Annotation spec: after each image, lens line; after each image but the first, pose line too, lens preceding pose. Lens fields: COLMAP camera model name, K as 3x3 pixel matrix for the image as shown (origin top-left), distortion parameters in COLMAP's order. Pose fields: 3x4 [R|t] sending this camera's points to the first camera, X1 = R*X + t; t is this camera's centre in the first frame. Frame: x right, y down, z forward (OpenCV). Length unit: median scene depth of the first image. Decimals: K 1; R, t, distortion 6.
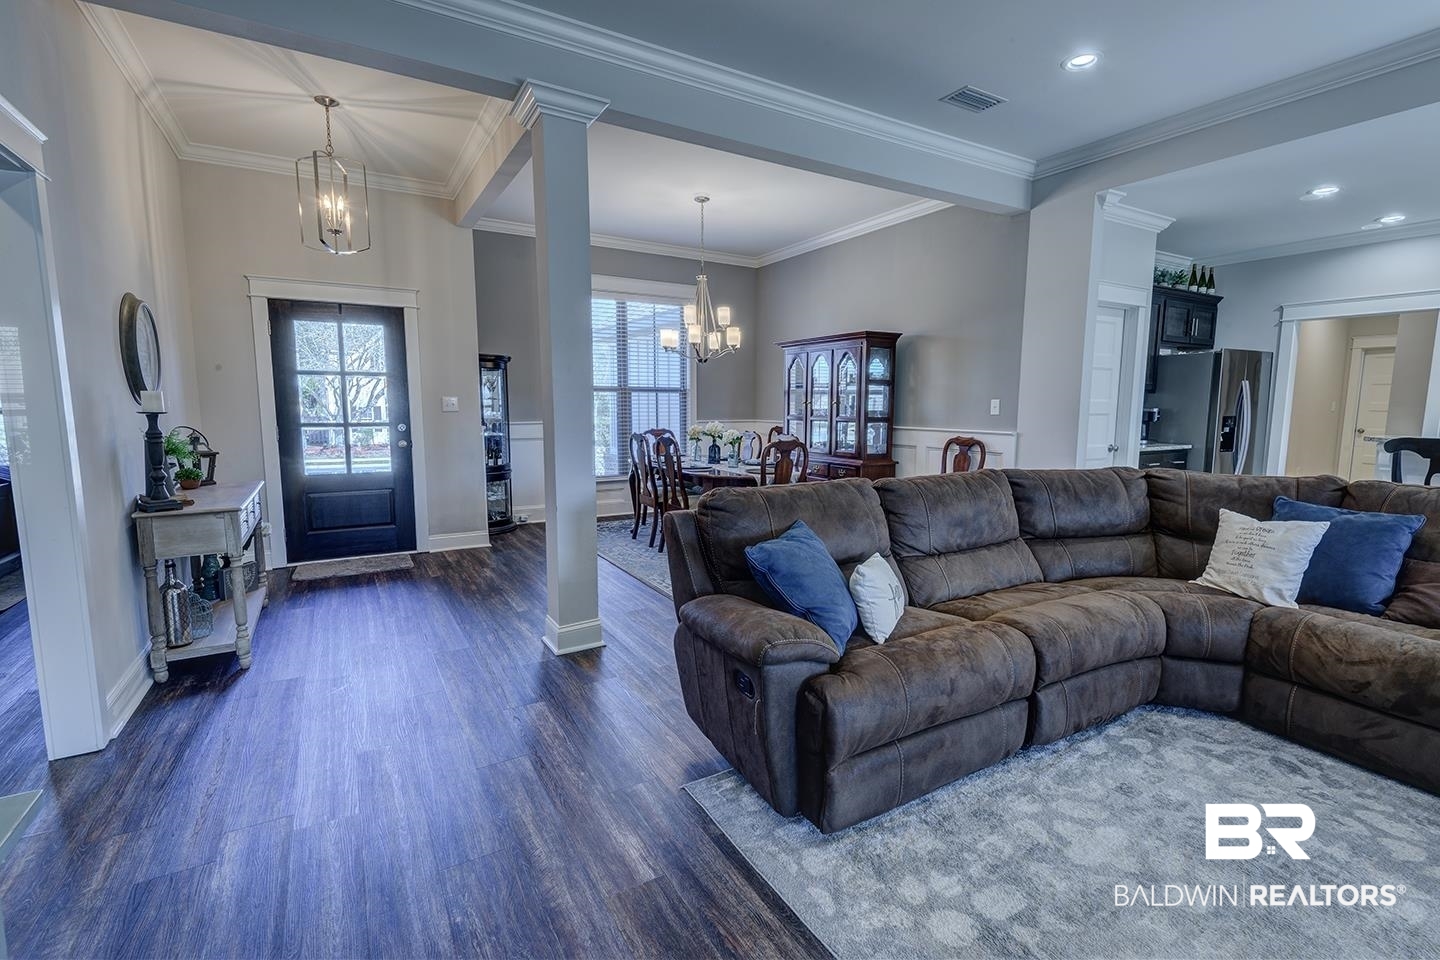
lens RADIAL K [[658.4, 0, 740.5], [0, 658.4, 477.8], [0, 0, 1]] dist [0.021549, -0.012394]
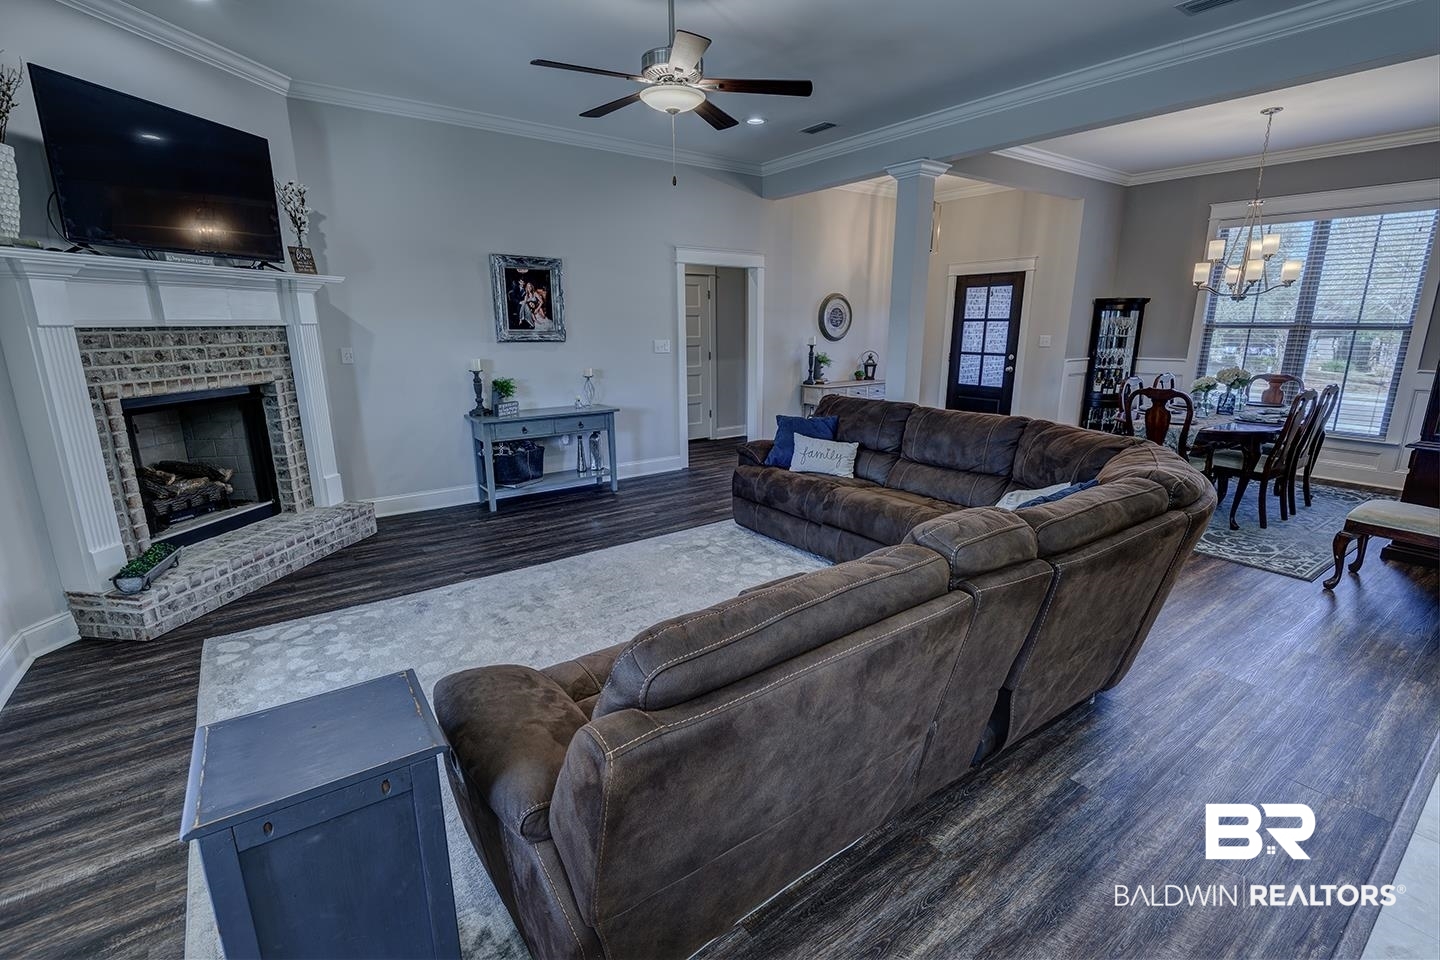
lens RADIAL K [[658.4, 0, 721.8], [0, 658.4, 484.9], [0, 0, 1]] dist [0.021549, -0.012394]
pose [[0.083227, 0.234058, -0.968654, 0.896377], [-0.112794, 0.967992, 0.224206, -0.057637], [0.990127, 0.090599, 0.106963, 0.233253]]
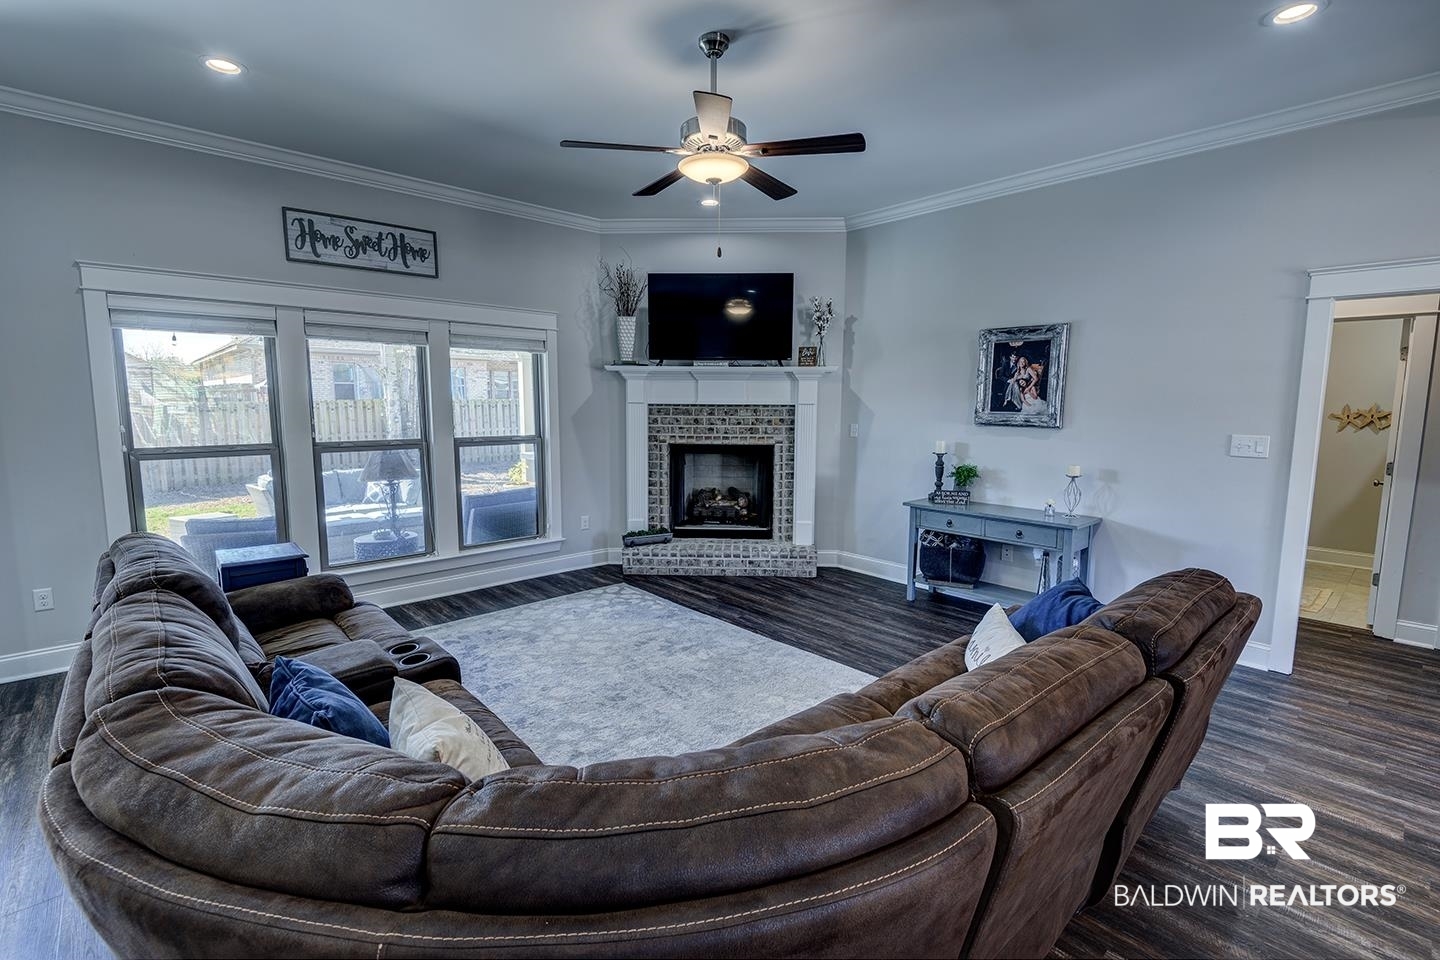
lens RADIAL K [[658.4, 0, 730.5], [0, 658.4, 483.8], [0, 0, 1]] dist [0.021549, -0.012394]
pose [[-0.985383, 0.011632, -0.169954, 0.333037], [-0.029559, 0.970857, 0.237831, -0.129483], [0.167768, 0.239378, -0.956322, 0.799031]]
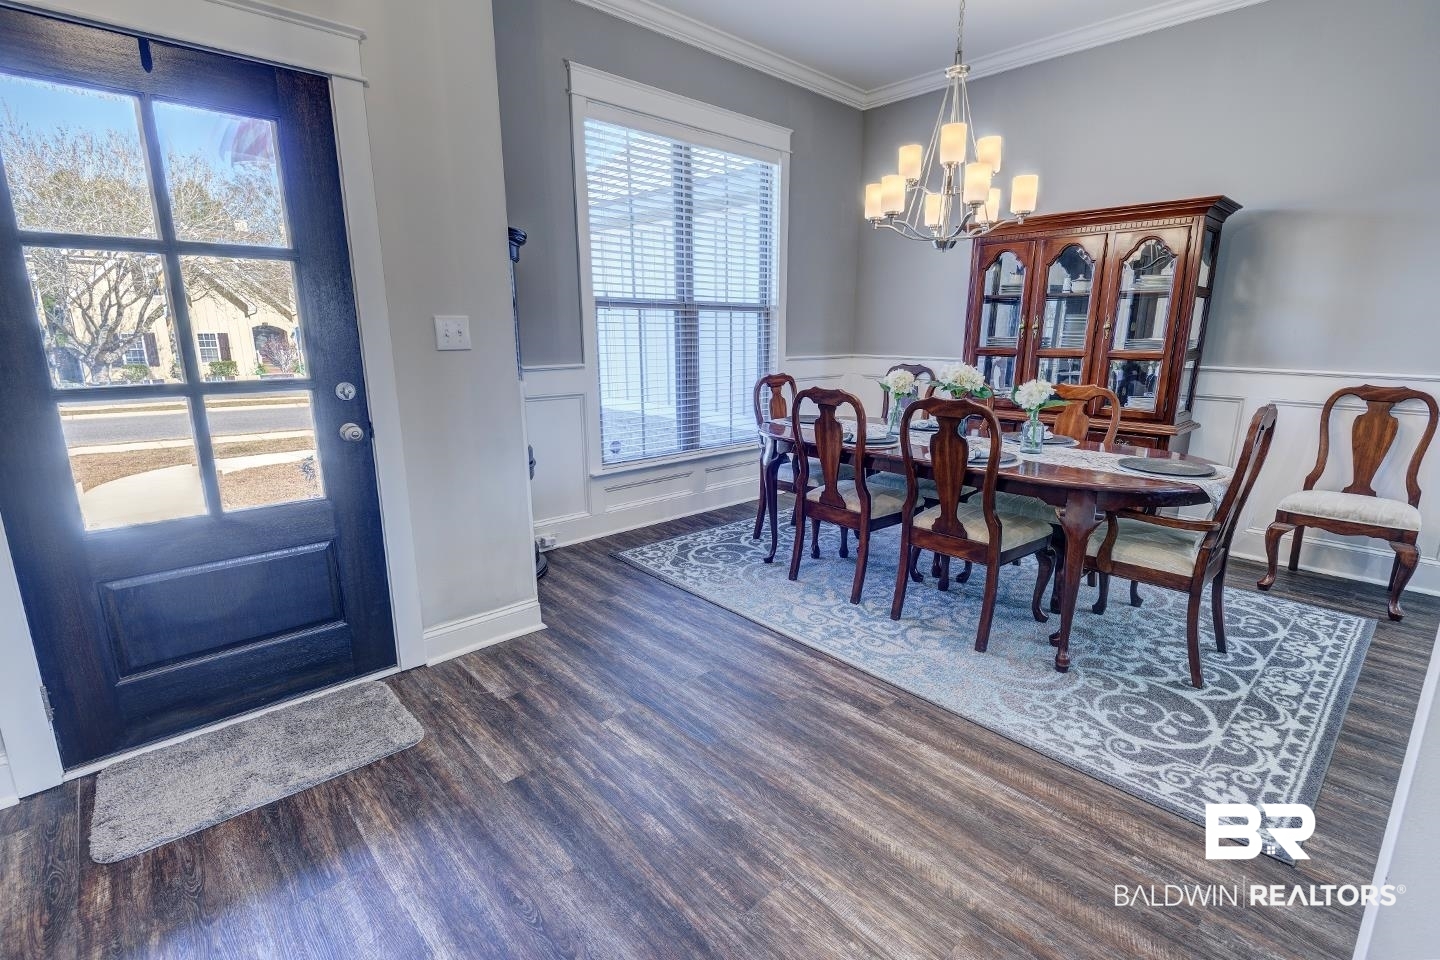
lens RADIAL K [[658.4, 0, 730.0], [0, 658.4, 475.1], [0, 0, 1]] dist [0.021549, -0.012394]
pose [[0.977968, -0.047489, 0.203282, -0.359565], [0.025227, 0.993529, 0.110738, -0.063113], [-0.207226, -0.103170, 0.972838, 0.537679]]
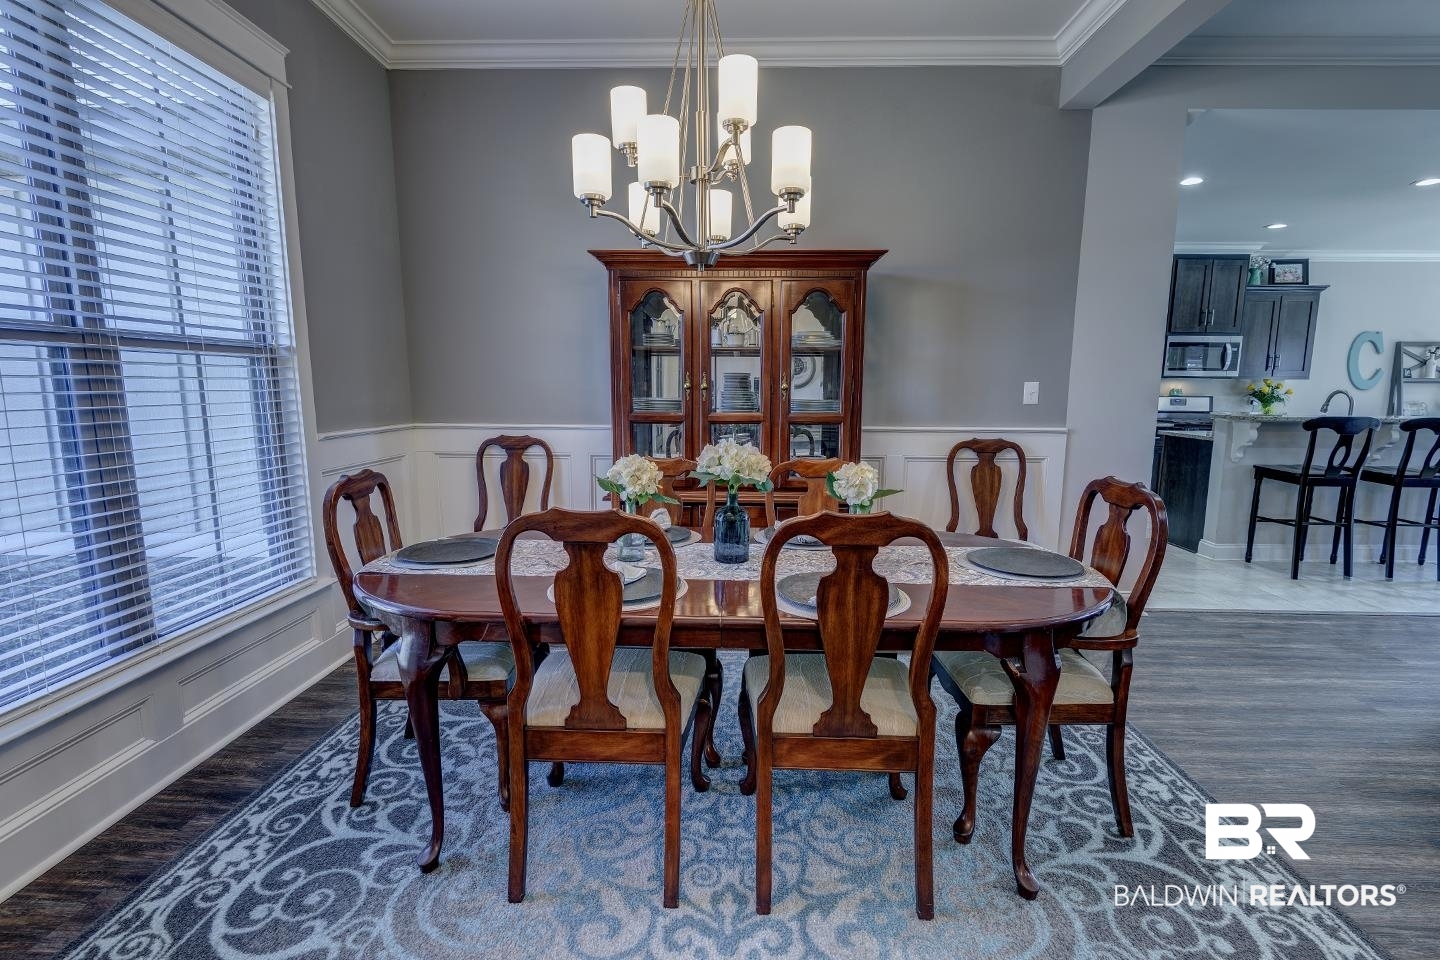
lens RADIAL K [[658.4, 0, 724.0], [0, 658.4, 473.5], [0, 0, 1]] dist [0.021549, -0.012394]
pose [[0.543580, -0.115058, 0.831434, -0.359046], [0.090991, 0.992800, 0.077900, -0.102978], [-0.834411, 0.033308, 0.550136, 0.862757]]
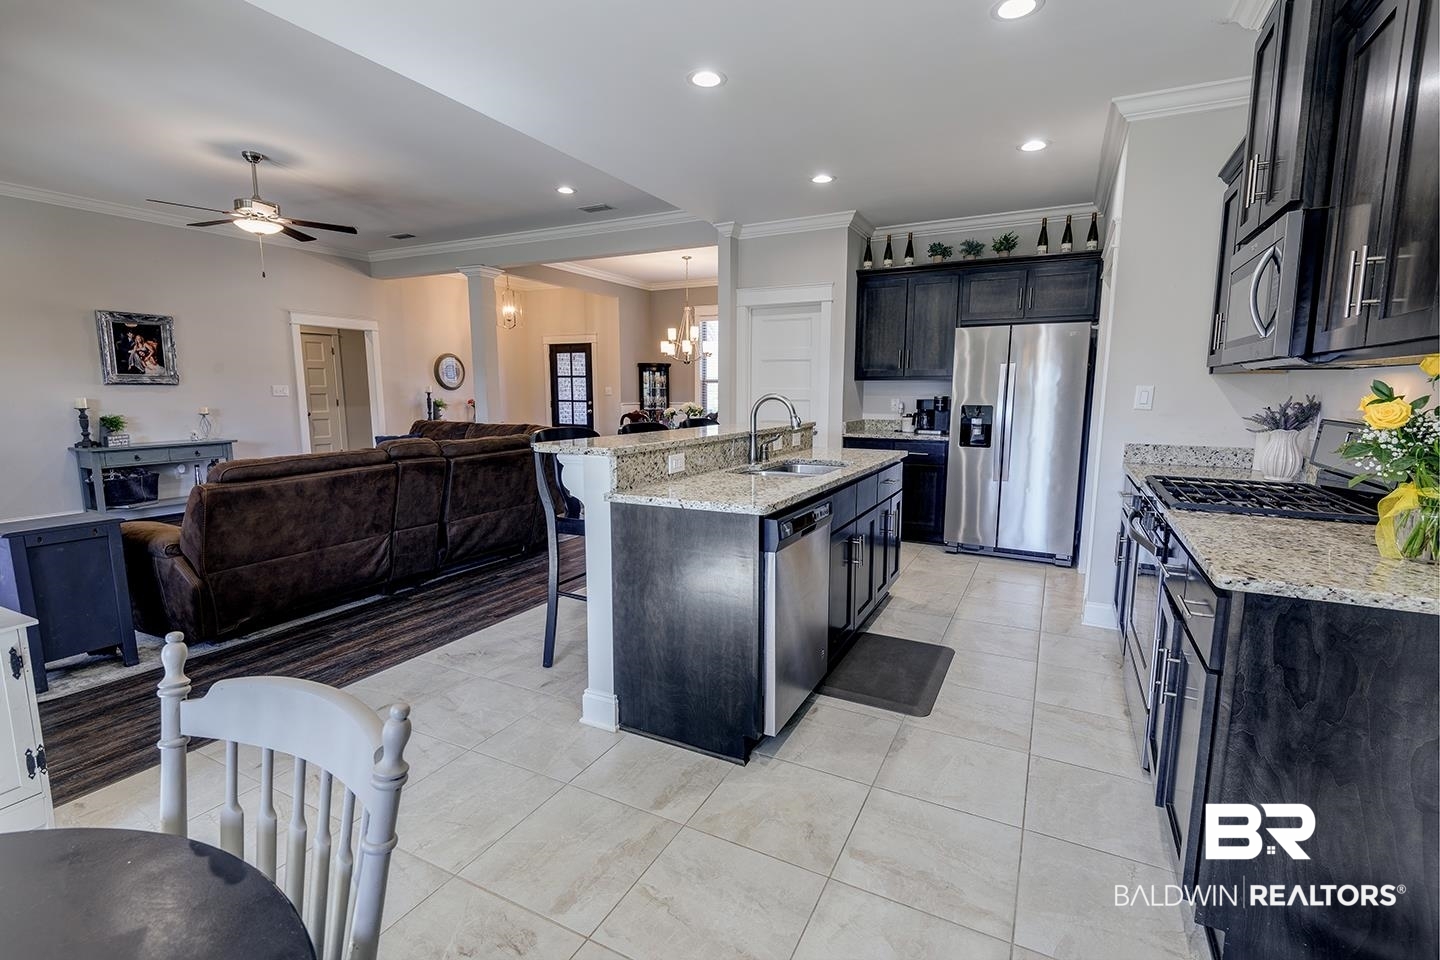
lens RADIAL K [[658.4, 0, 729.0], [0, 658.4, 478.9], [0, 0, 1]] dist [0.021549, -0.012394]
pose [[0.519399, 0.111986, -0.847162, 1.410754], [-0.097948, 0.992644, 0.071165, -0.029965], [0.848900, 0.046015, 0.526547, 0.305401]]
